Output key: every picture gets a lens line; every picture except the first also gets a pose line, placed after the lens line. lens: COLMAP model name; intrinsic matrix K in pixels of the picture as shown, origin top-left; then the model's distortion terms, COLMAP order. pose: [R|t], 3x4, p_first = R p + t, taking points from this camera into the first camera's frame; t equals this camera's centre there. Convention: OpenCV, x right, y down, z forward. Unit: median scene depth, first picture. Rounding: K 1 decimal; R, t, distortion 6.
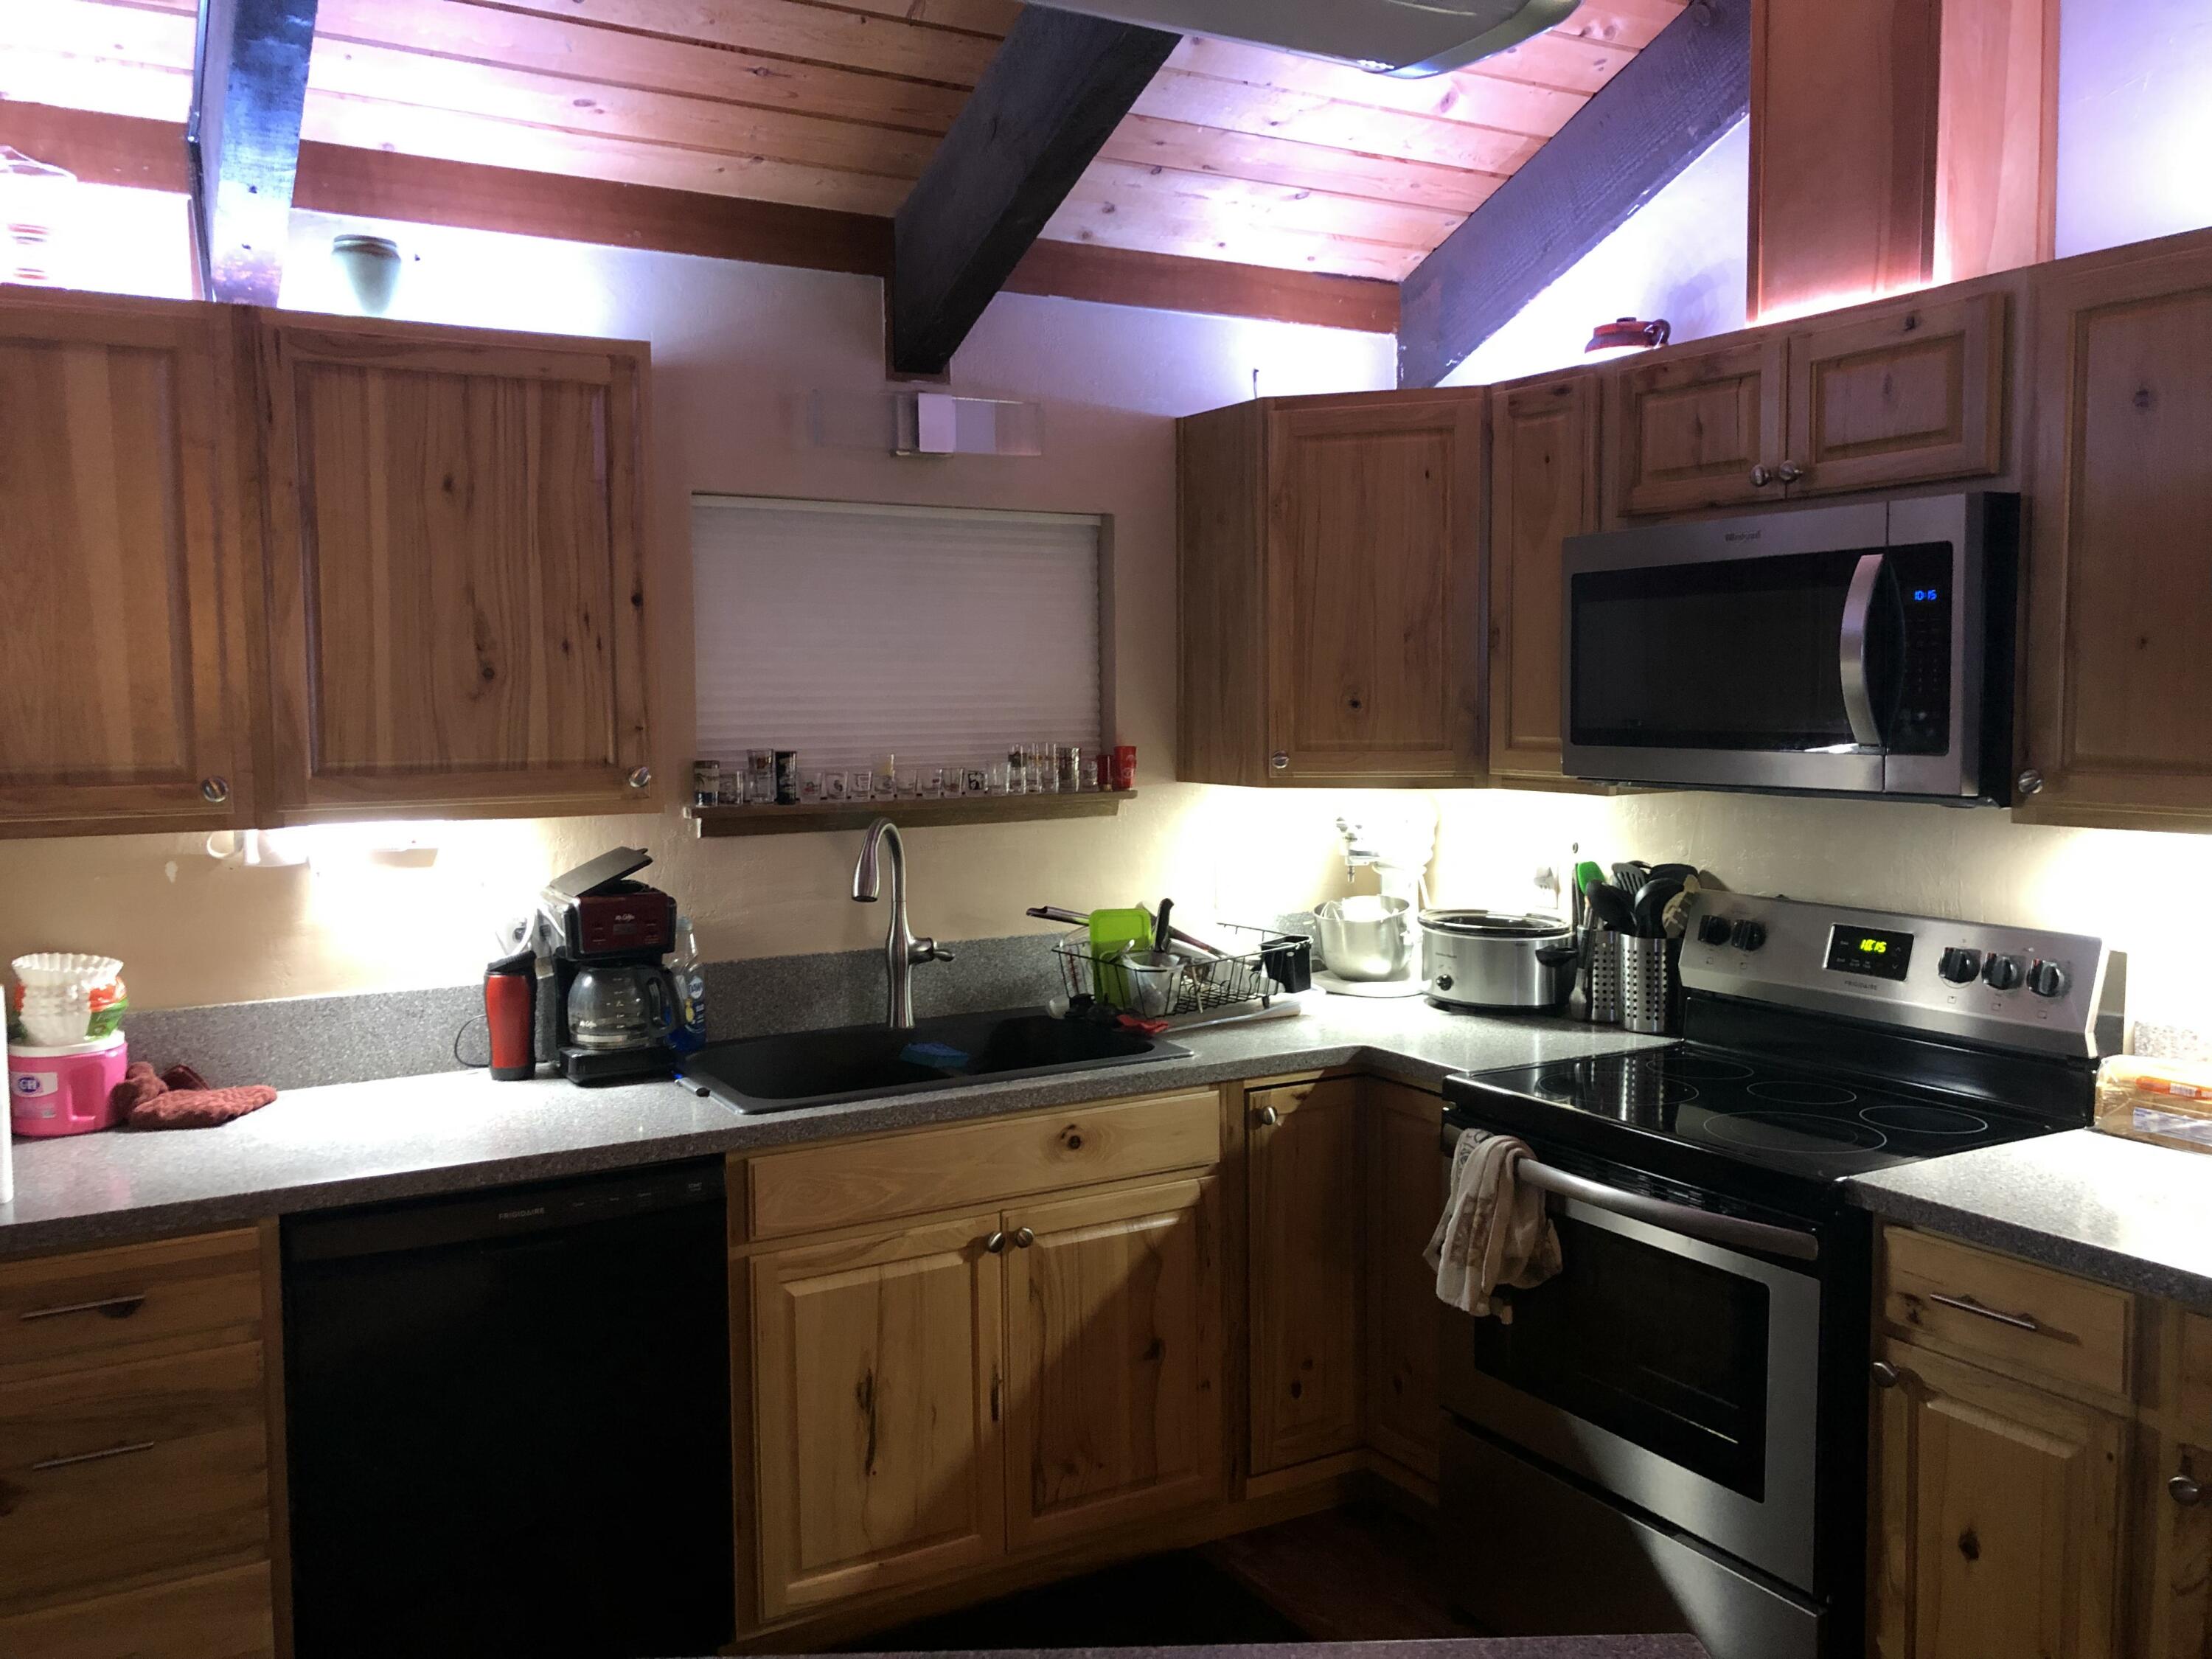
lens RADIAL K [[1833.6, 0, 1106.0], [0, 1833.6, 829.5], [0, 0, 1]] dist [-0.003326, 0.004165]
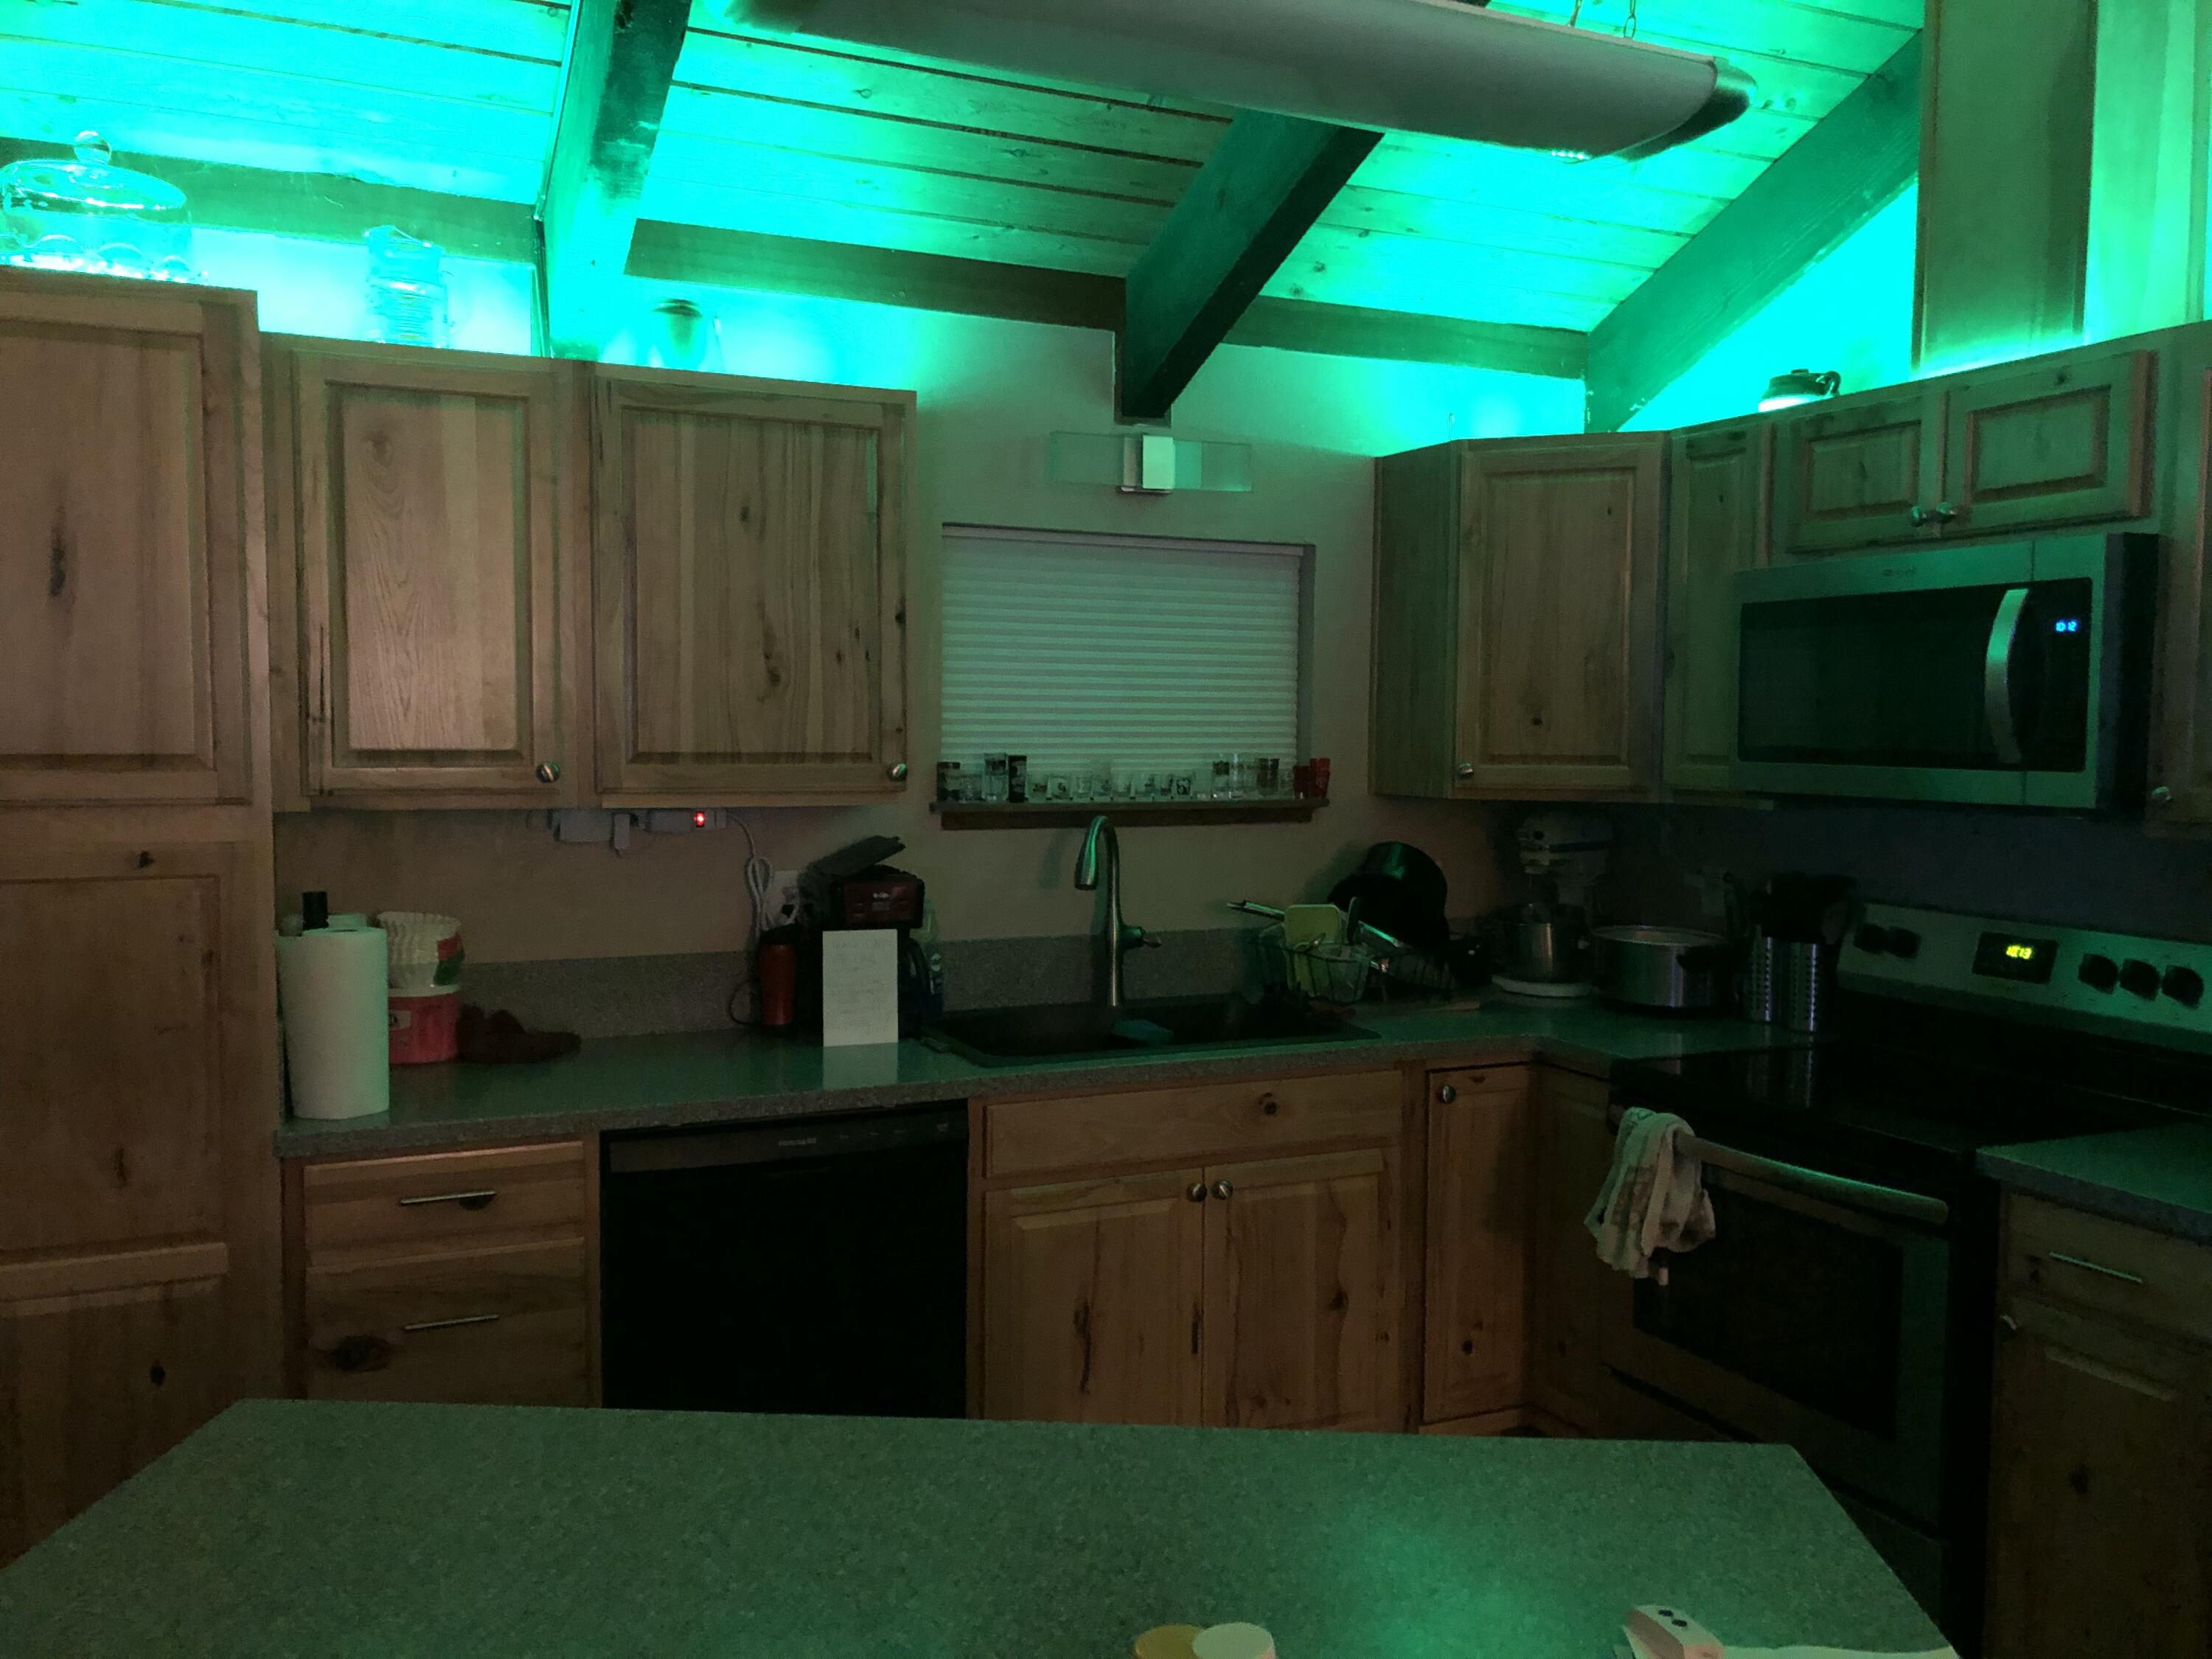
lens RADIAL K [[1833.6, 0, 1114.7], [0, 1833.6, 846.0], [0, 0, 1]] dist [-0.002086, 0.000366]
pose [[0.995671, 0.024324, -0.089705, -0.016431], [-0.024908, 0.999675, -0.005391, 0.020218], [0.089545, 0.007602, 0.995954, -0.123056]]
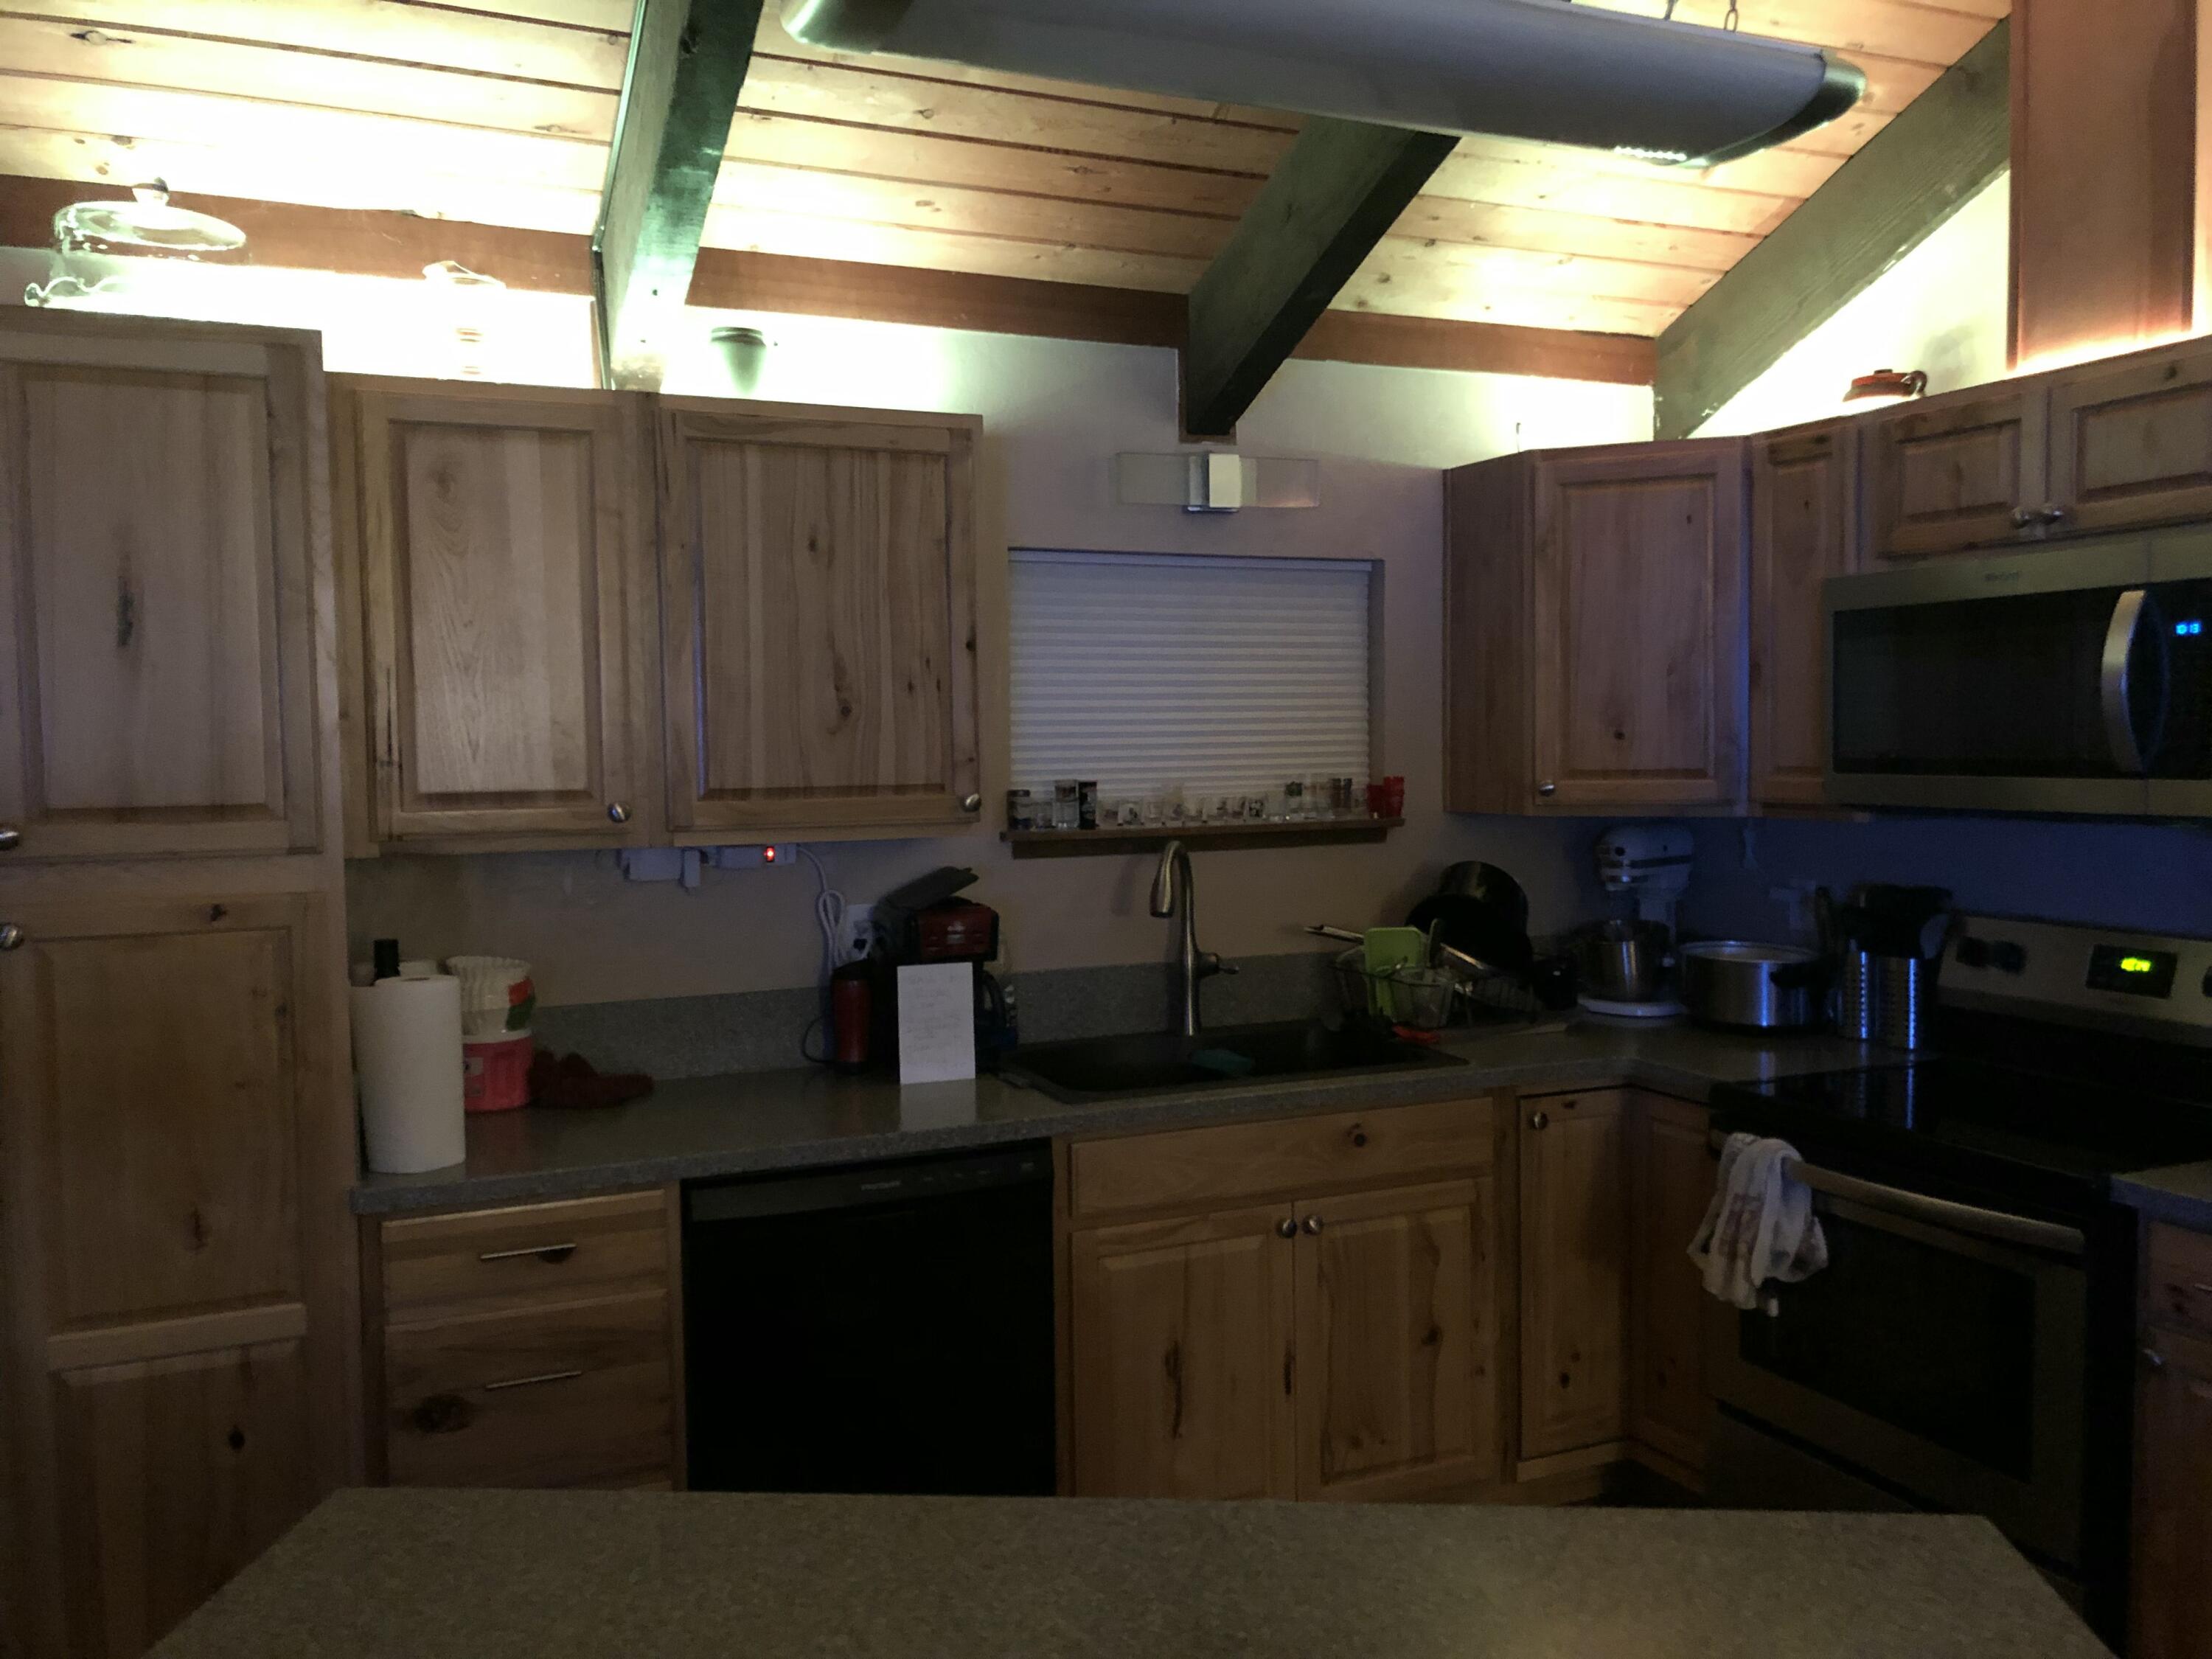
lens RADIAL K [[1827.7, 0, 1119.4], [0, 1827.7, 837.9], [0, 0, 1]] dist [0.000444, 0.004725]
pose [[0.994342, 0.002637, -0.106192, -0.046212], [-0.004441, 0.999850, -0.016760, 0.011211], [0.106131, 0.017136, 0.994204, -0.097473]]
